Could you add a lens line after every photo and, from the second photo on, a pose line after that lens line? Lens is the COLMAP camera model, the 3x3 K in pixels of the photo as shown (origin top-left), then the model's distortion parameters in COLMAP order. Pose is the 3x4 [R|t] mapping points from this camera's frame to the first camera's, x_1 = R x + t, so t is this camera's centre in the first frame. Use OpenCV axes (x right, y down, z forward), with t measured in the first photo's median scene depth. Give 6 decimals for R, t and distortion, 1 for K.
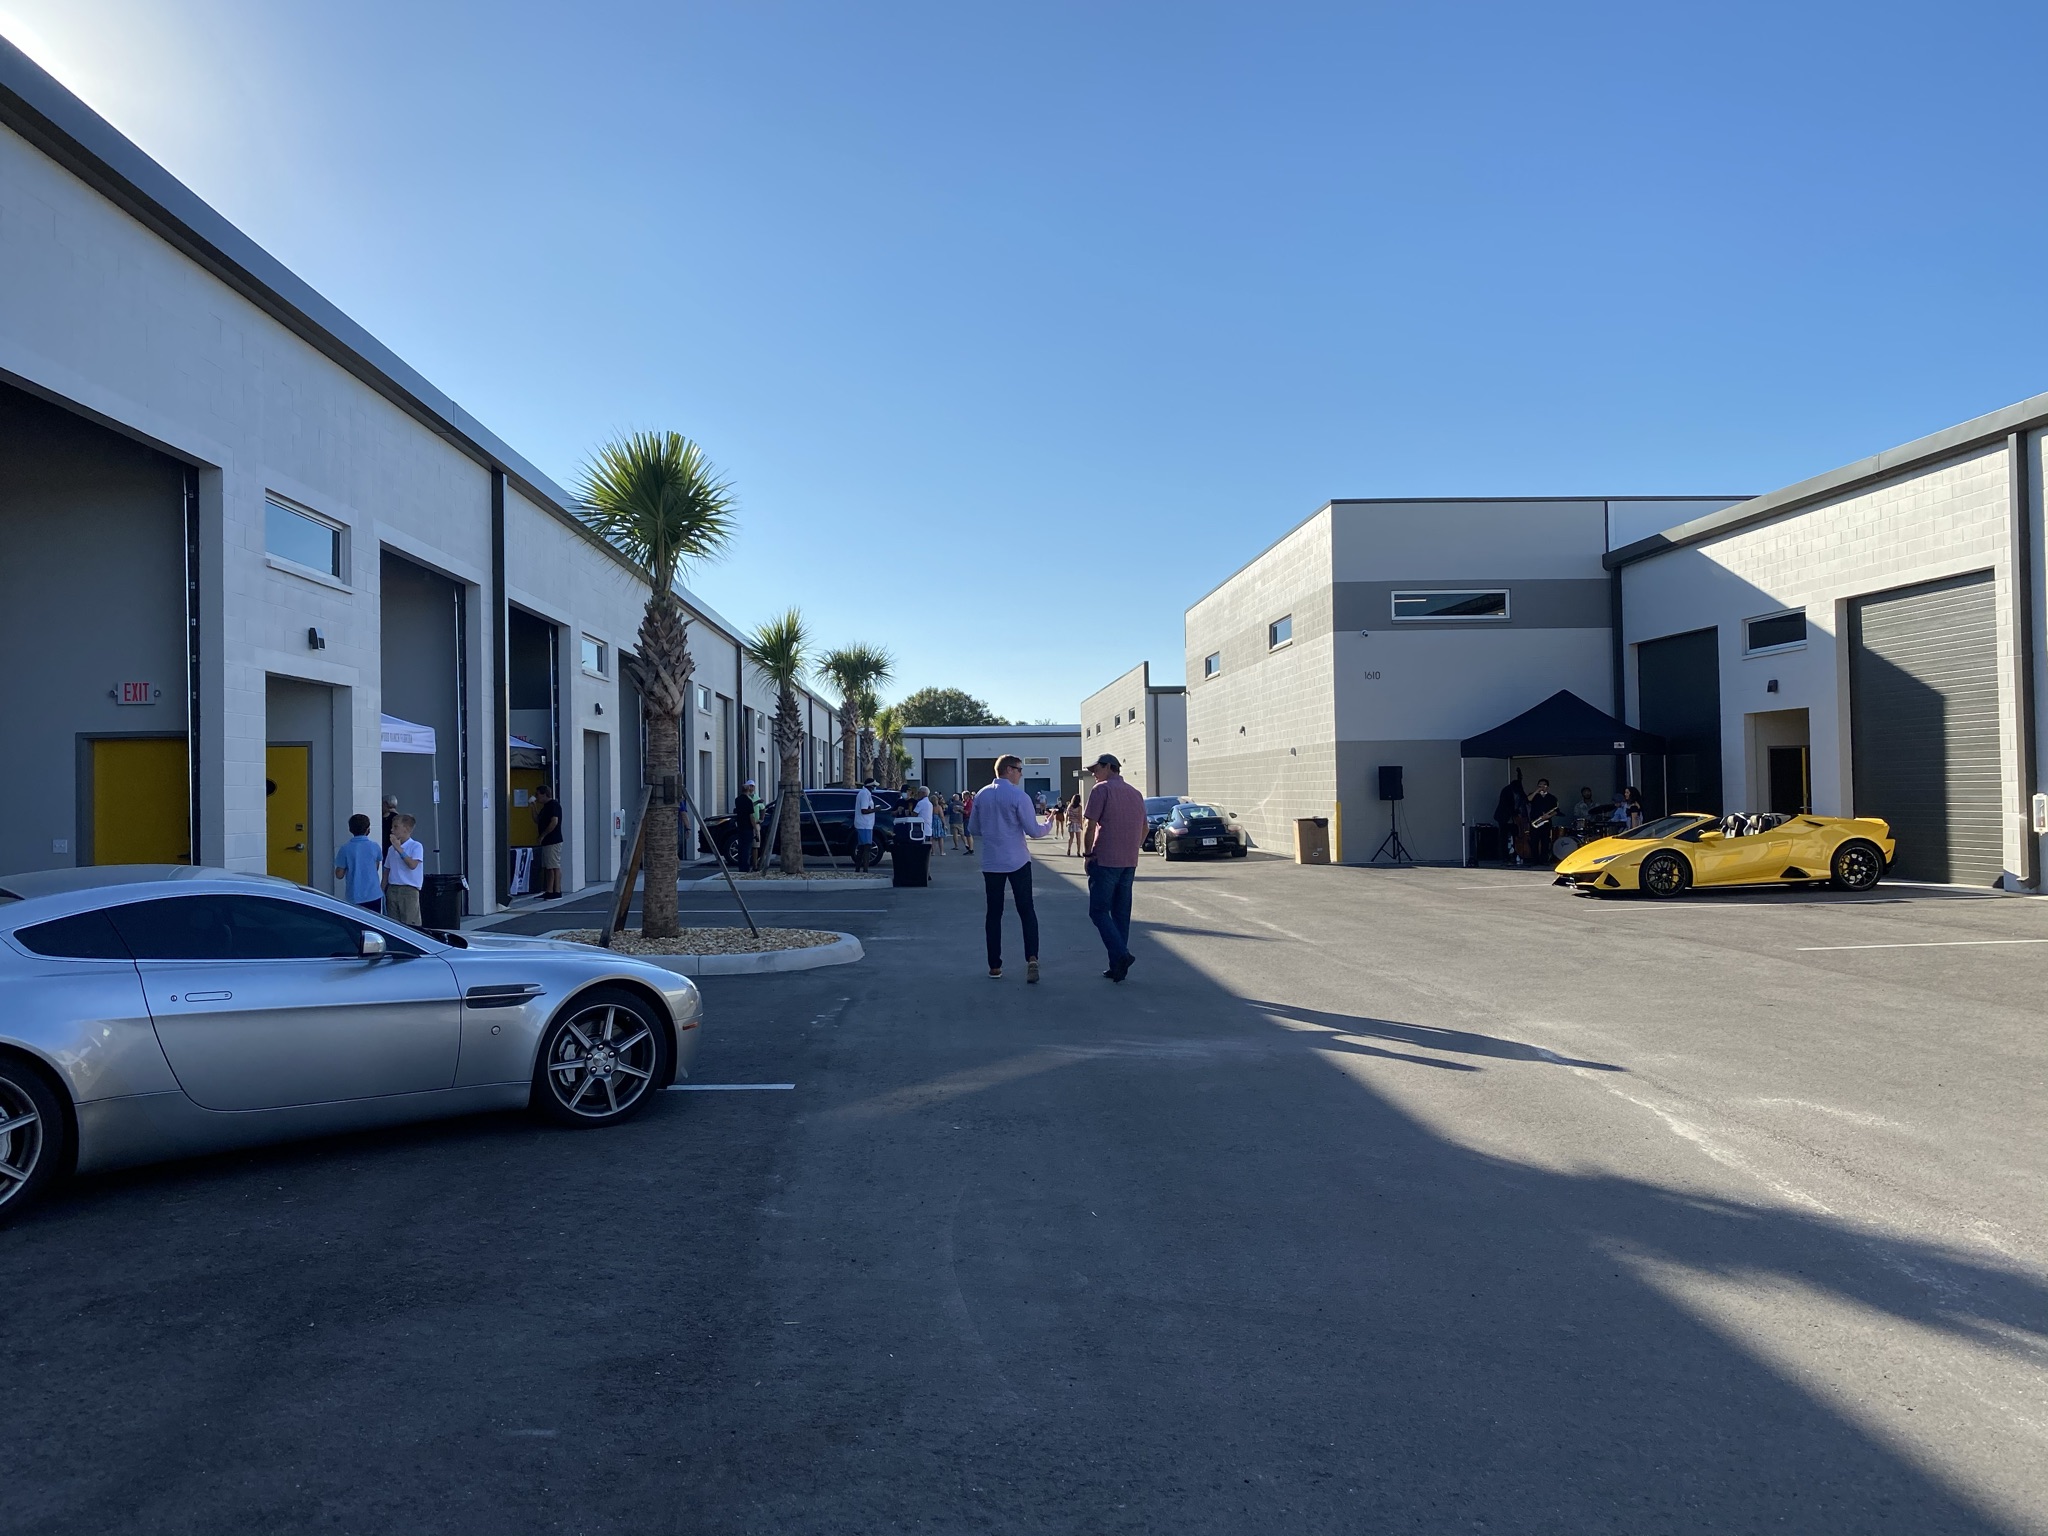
lens RADIAL K [[1537.8, 0, 1024.0], [0, 1537.8, 768.0], [0, 0, 1]] dist [0.058143, -0.065124]
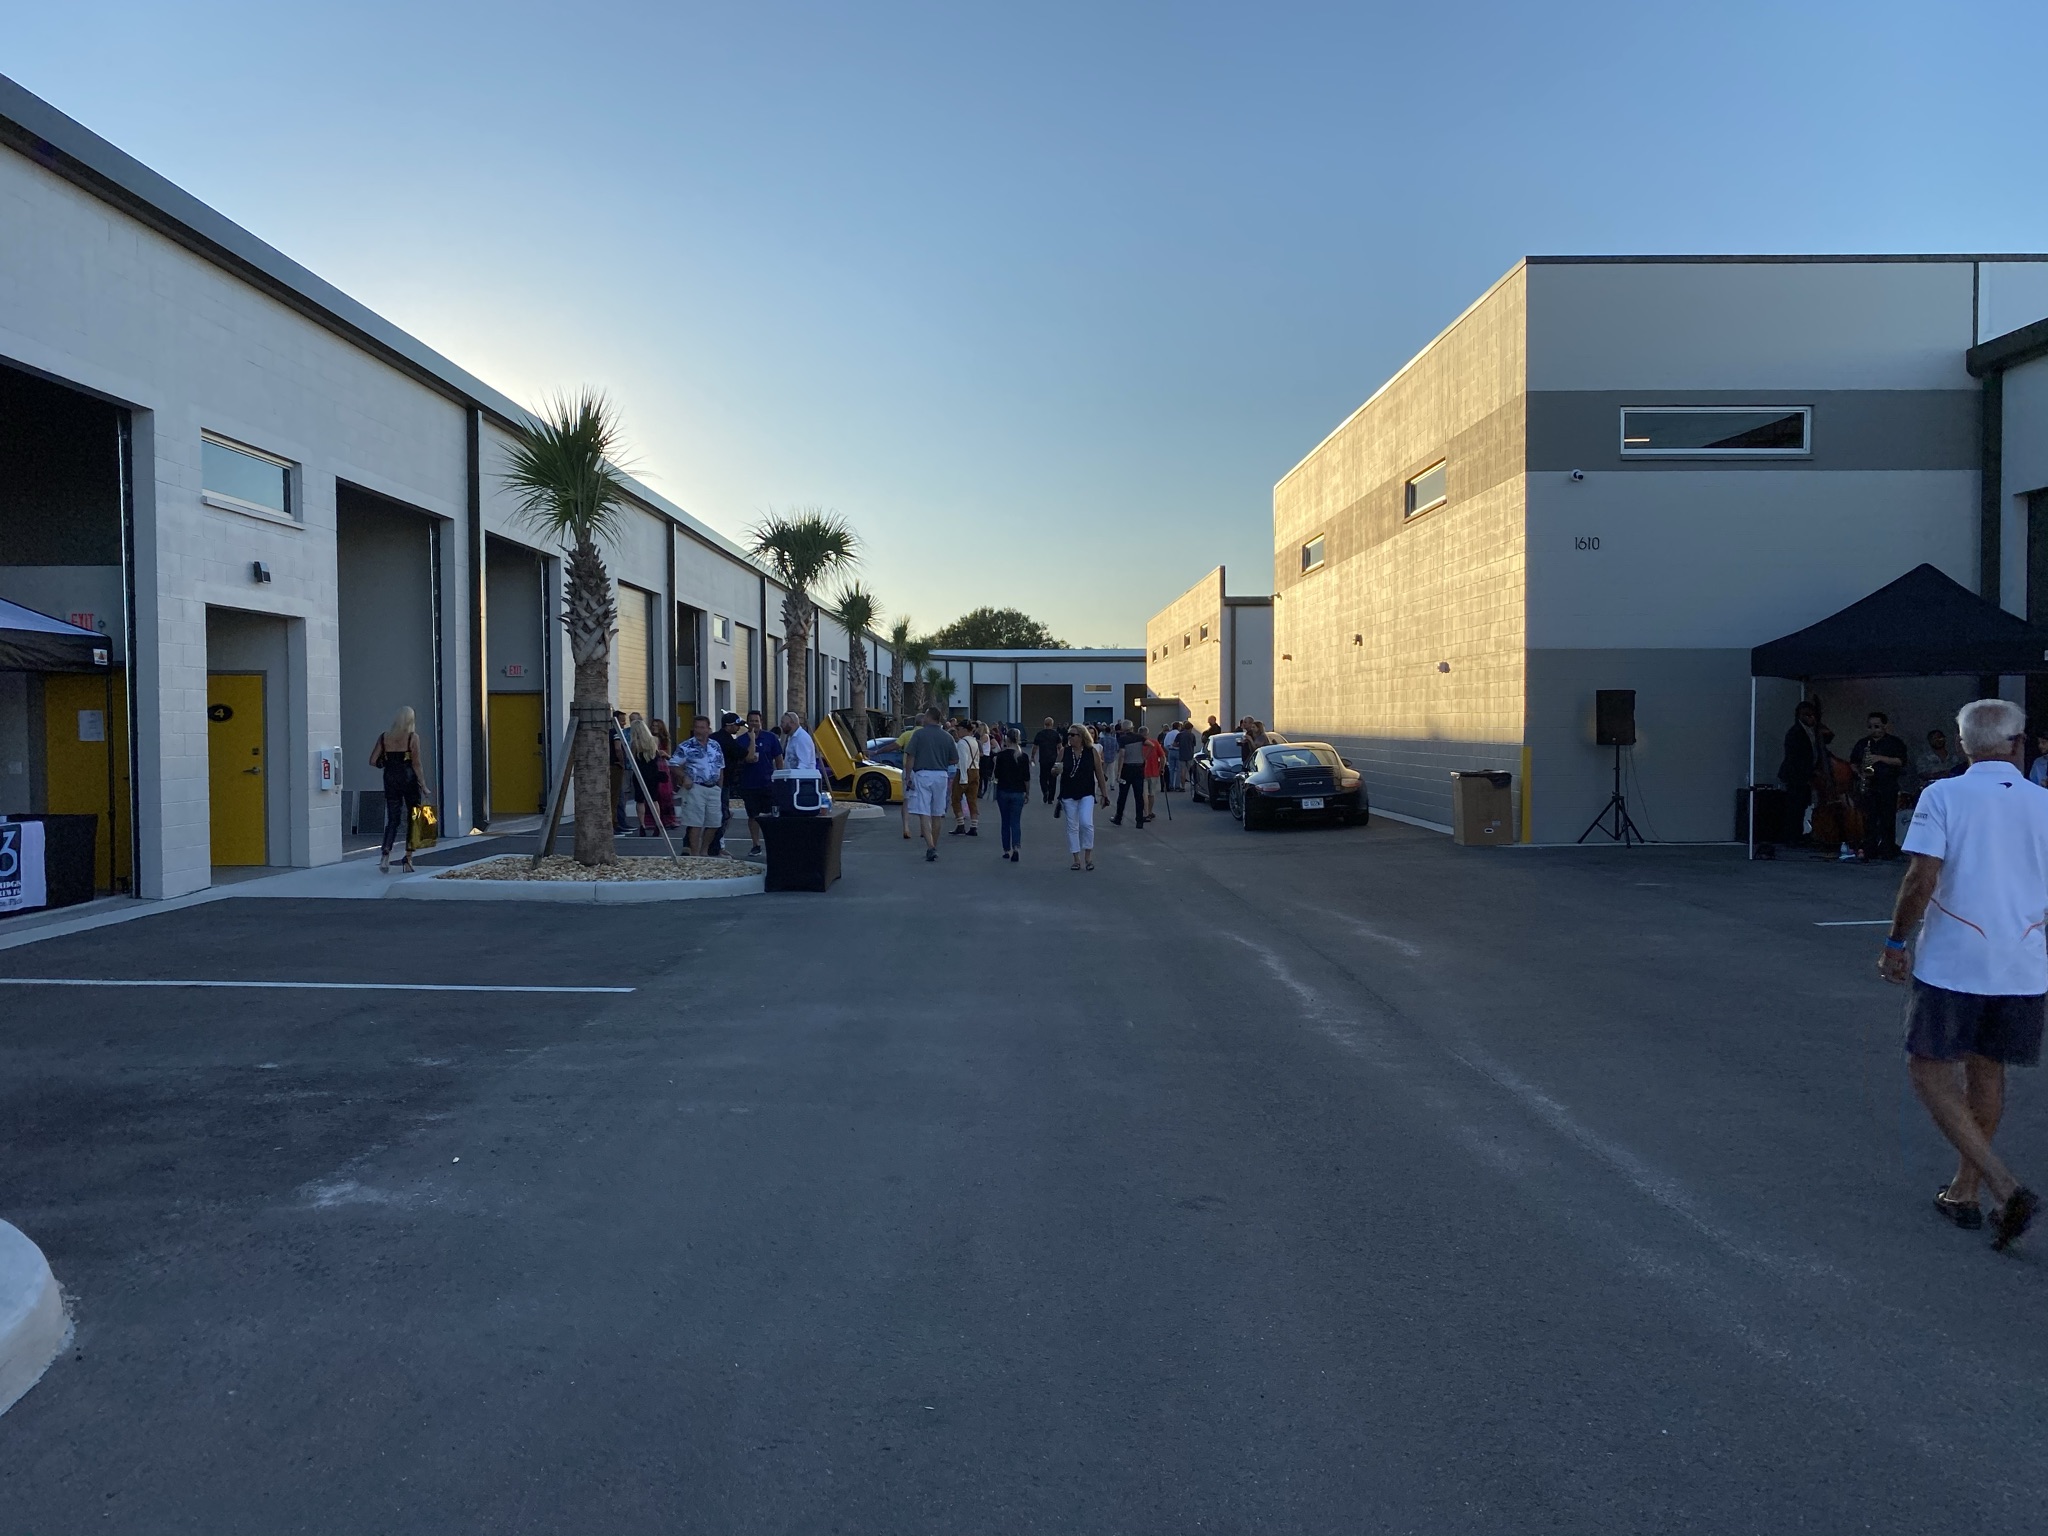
lens RADIAL K [[1583.7, 0, 1031.0], [0, 1583.7, 757.2], [0, 0, 1]] dist [0.045652, -0.040704]
pose [[0.999165, 0.012678, -0.038841, 0.030798], [-0.011187, 0.999201, 0.038377, 0.003982], [0.039297, -0.037910, 0.998508, 0.378409]]
